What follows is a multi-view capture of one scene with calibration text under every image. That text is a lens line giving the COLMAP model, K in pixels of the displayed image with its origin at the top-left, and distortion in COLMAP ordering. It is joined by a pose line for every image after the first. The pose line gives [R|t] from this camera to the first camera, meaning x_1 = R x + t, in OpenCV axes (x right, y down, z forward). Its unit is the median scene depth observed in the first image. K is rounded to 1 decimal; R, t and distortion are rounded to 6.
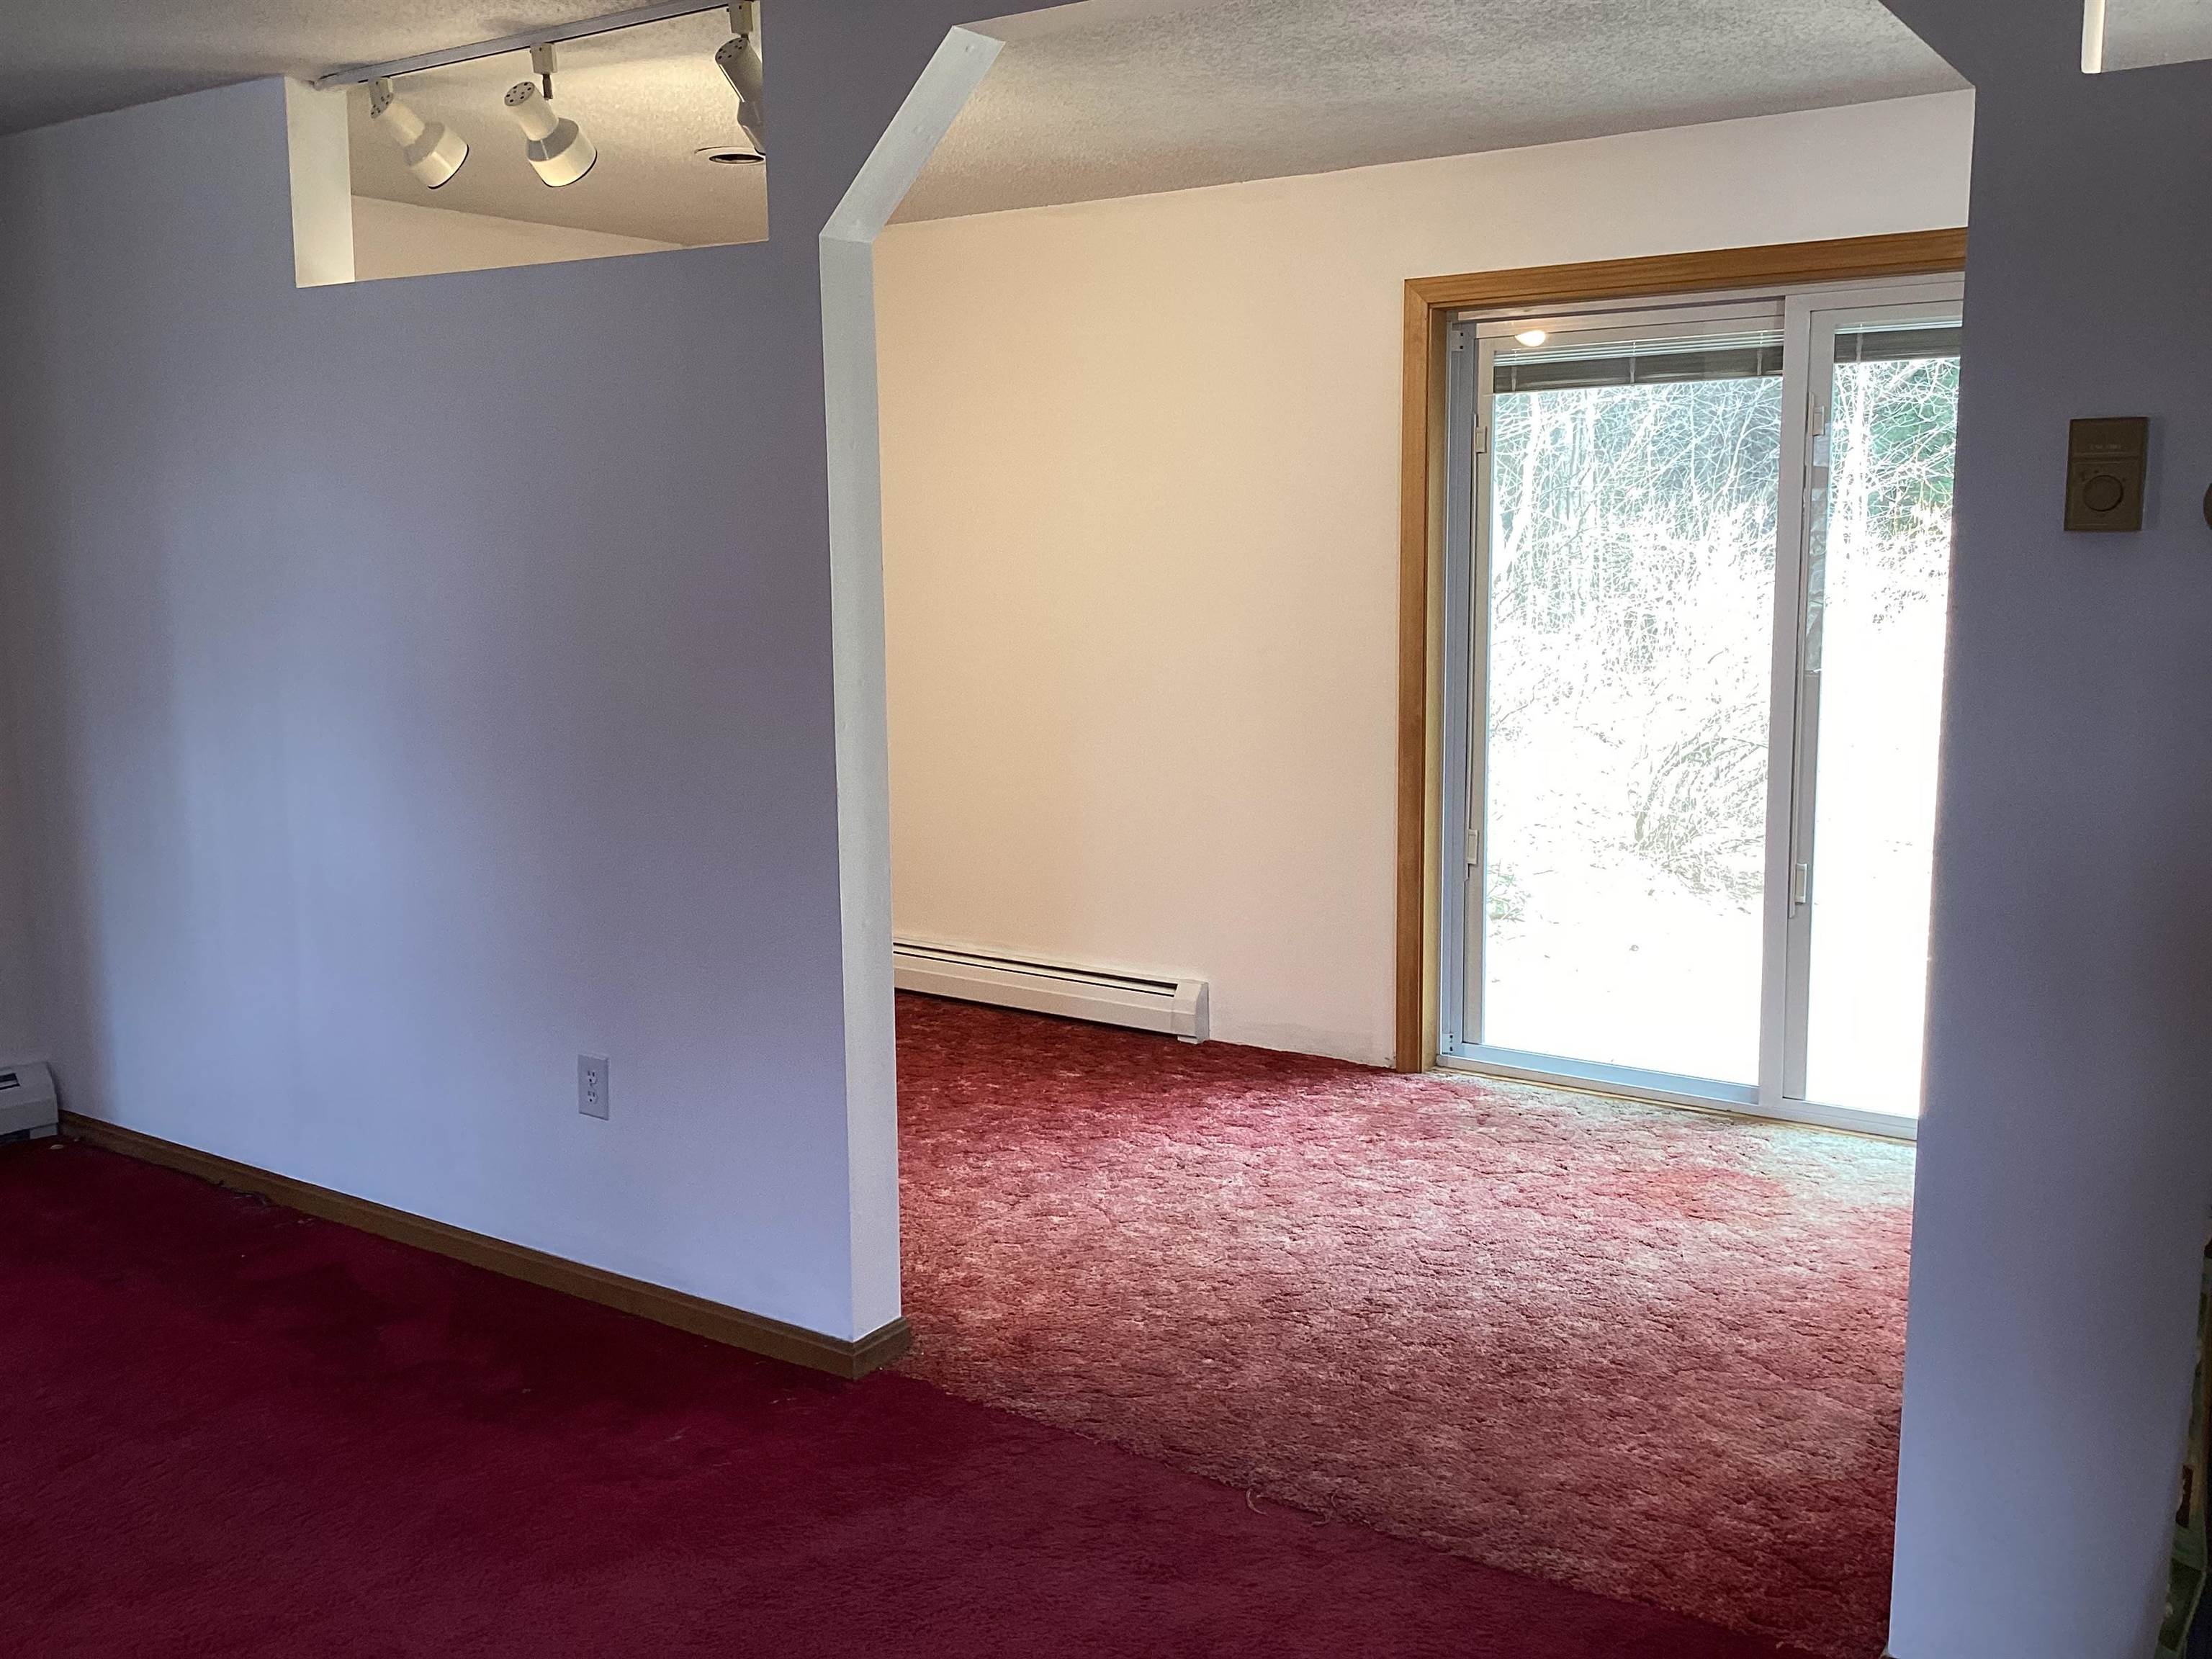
lens RADIAL K [[1985.7, 0, 1106.0], [0, 1985.7, 829.5], [0, 0, 1]] dist [0.140985, -0.299269]
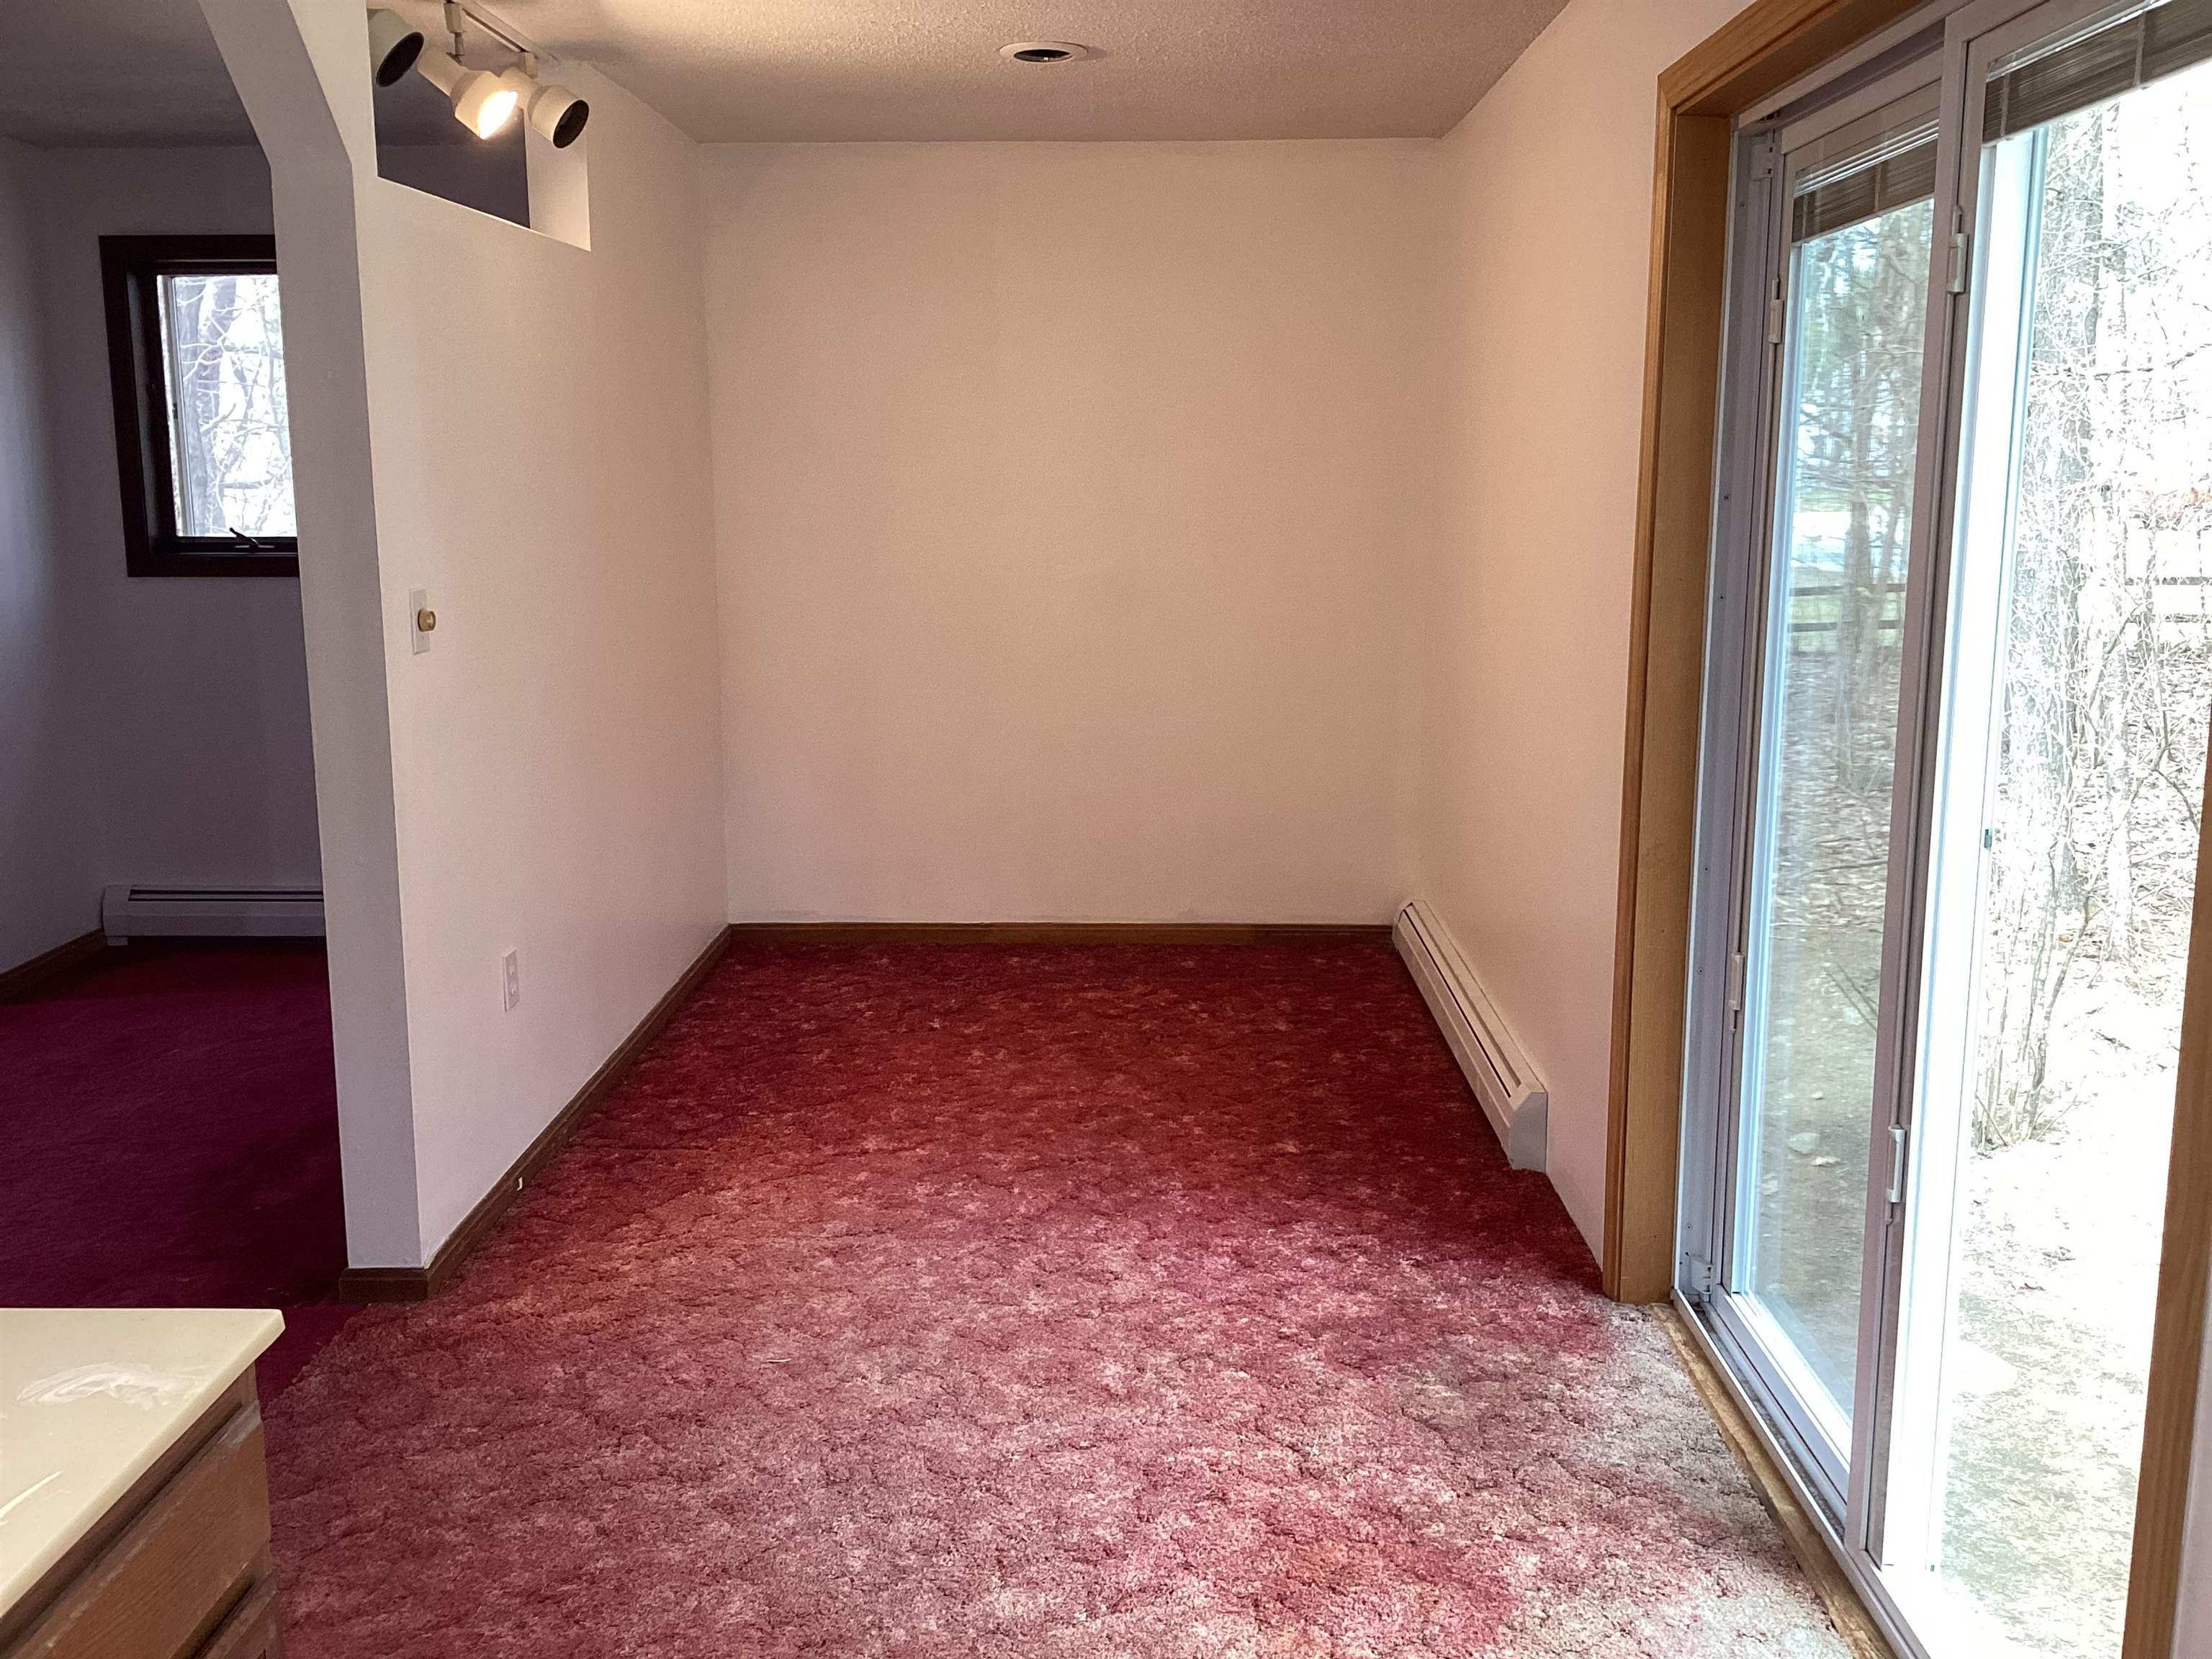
lens RADIAL K [[1985.7, 0, 1106.0], [0, 1985.7, 829.5], [0, 0, 1]] dist [0.140985, -0.299269]
pose [[0.555541, 0.162659, -0.815424, 0.700208], [-0.131498, 0.985525, 0.107002, -0.097722], [0.821025, 0.047783, 0.568889, 0.570897]]
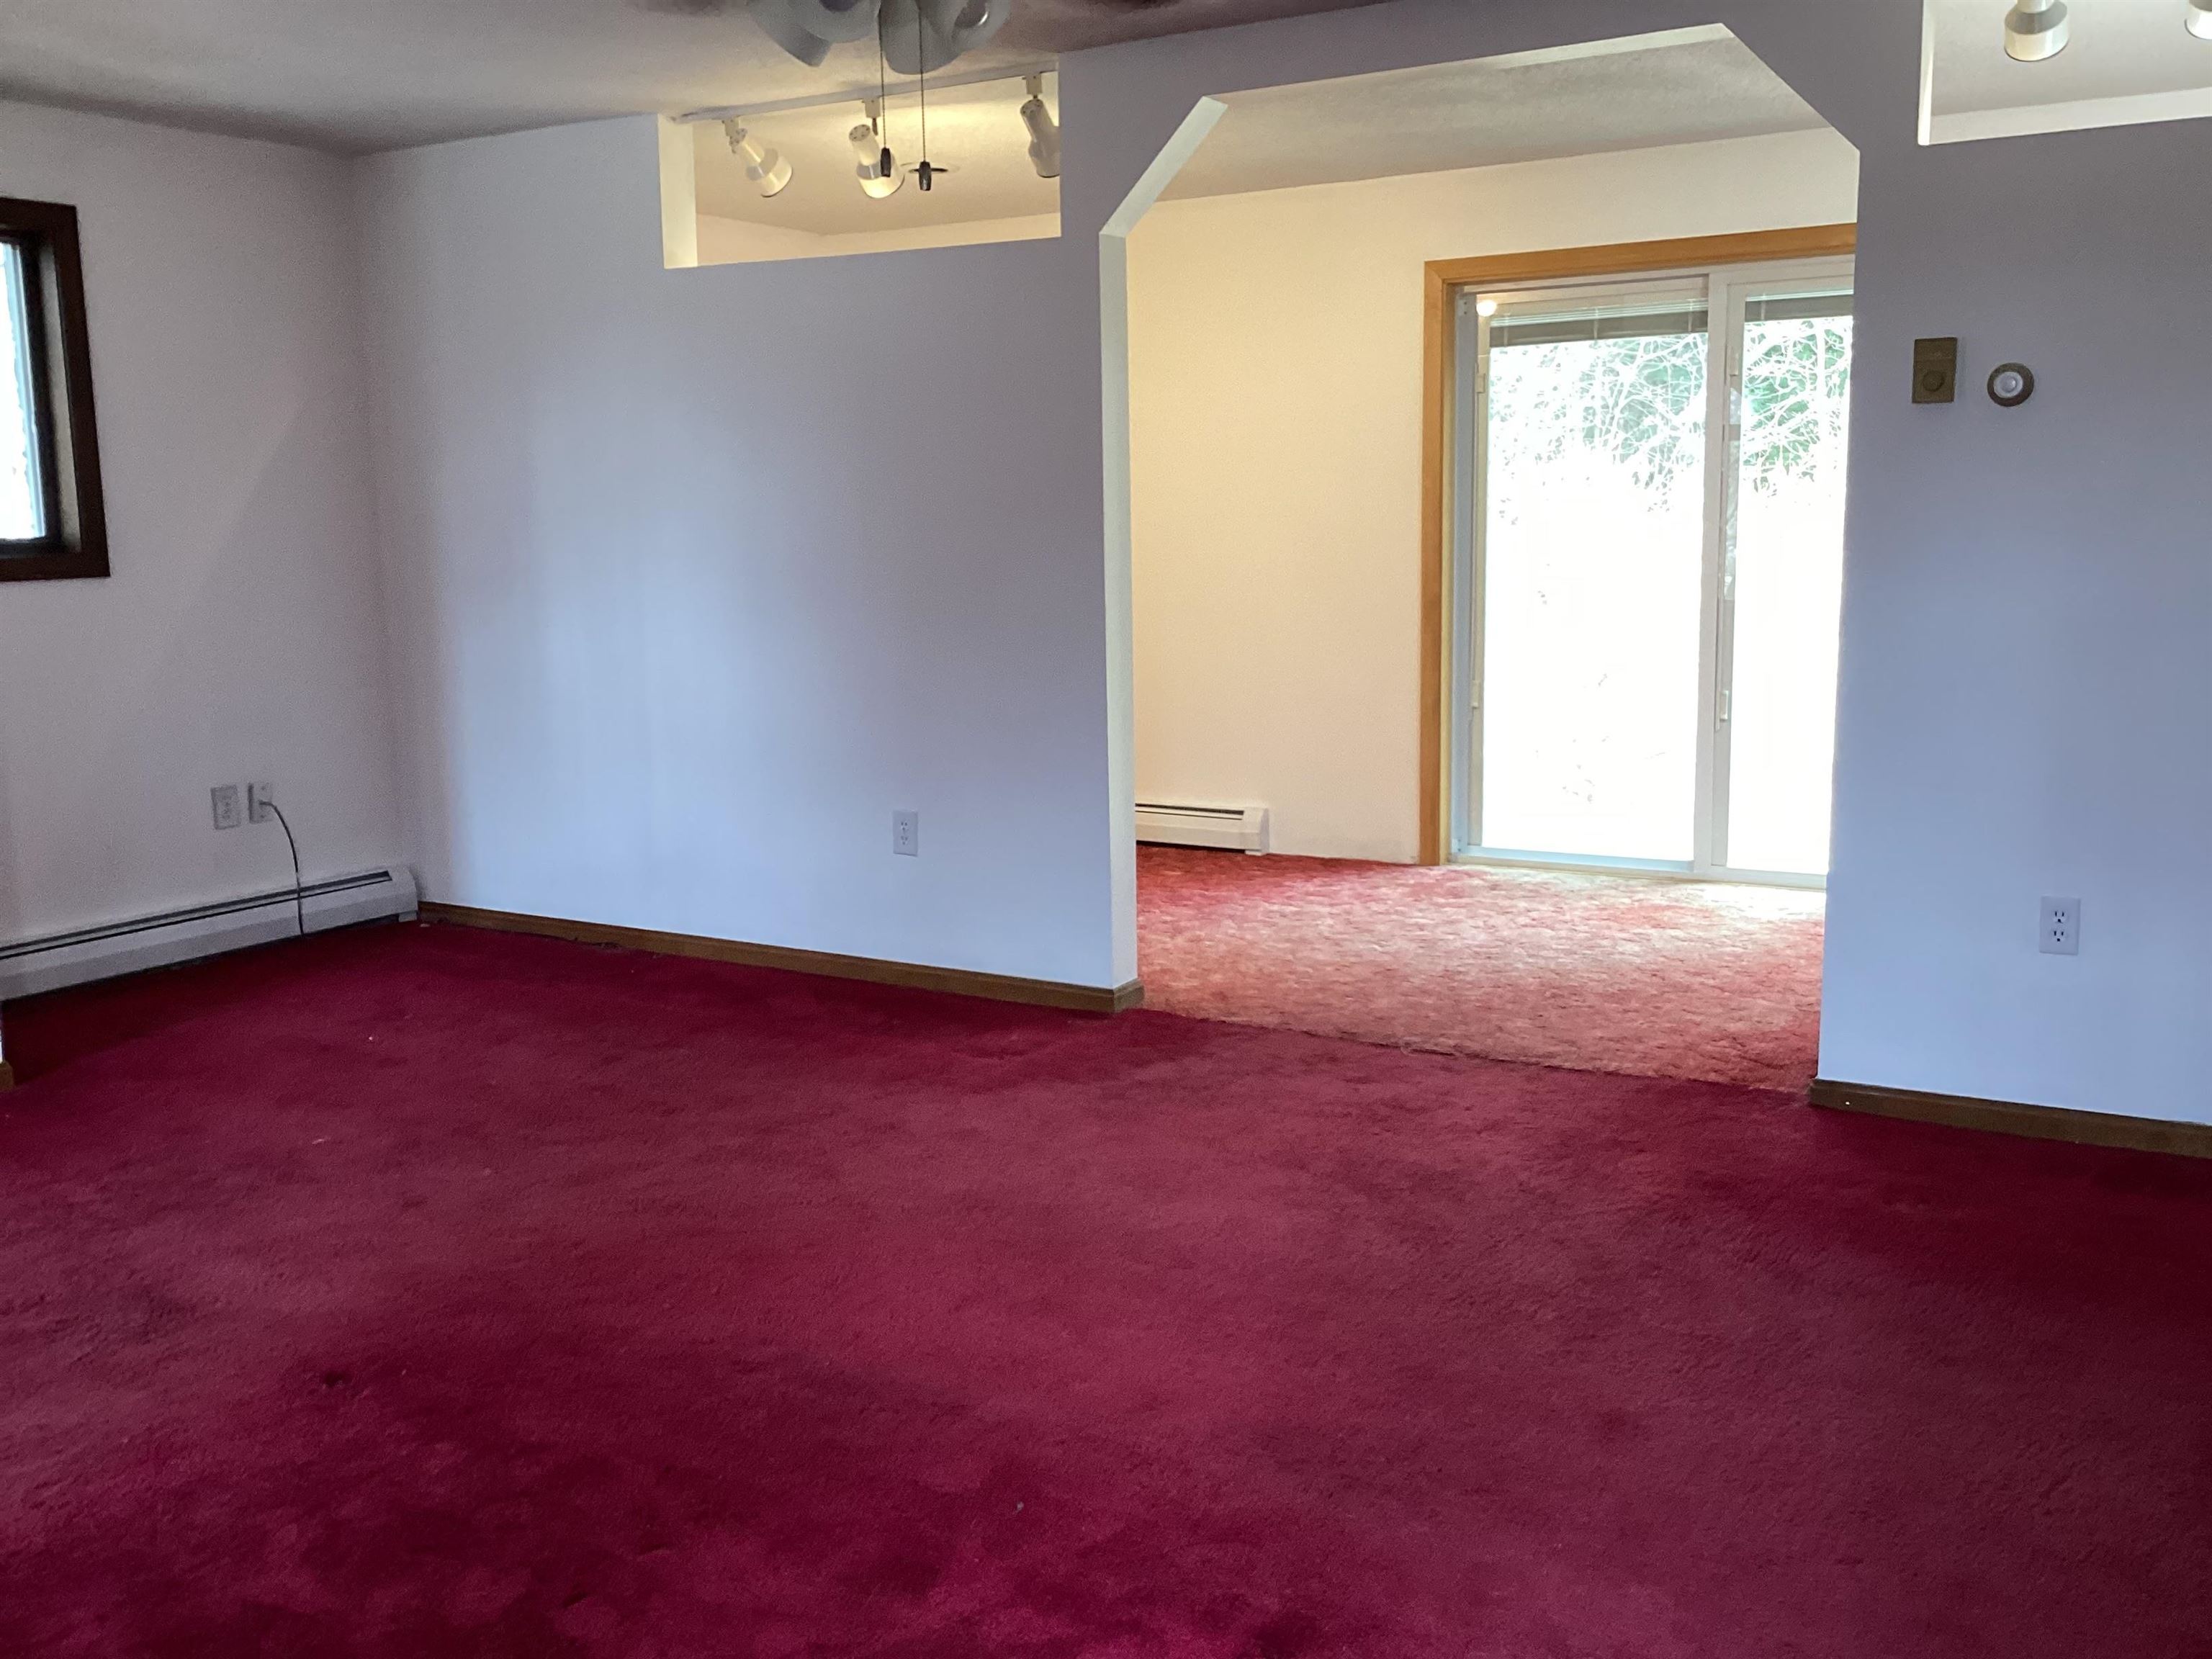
lens RADIAL K [[1985.7, 0, 1106.0], [0, 1985.7, 829.5], [0, 0, 1]] dist [0.140985, -0.299269]
pose [[0.997798, -0.017905, 0.063871, -0.176914], [0.017400, 0.999813, 0.008446, 0.100653], [-0.064010, -0.007316, 0.997922, -0.366065]]
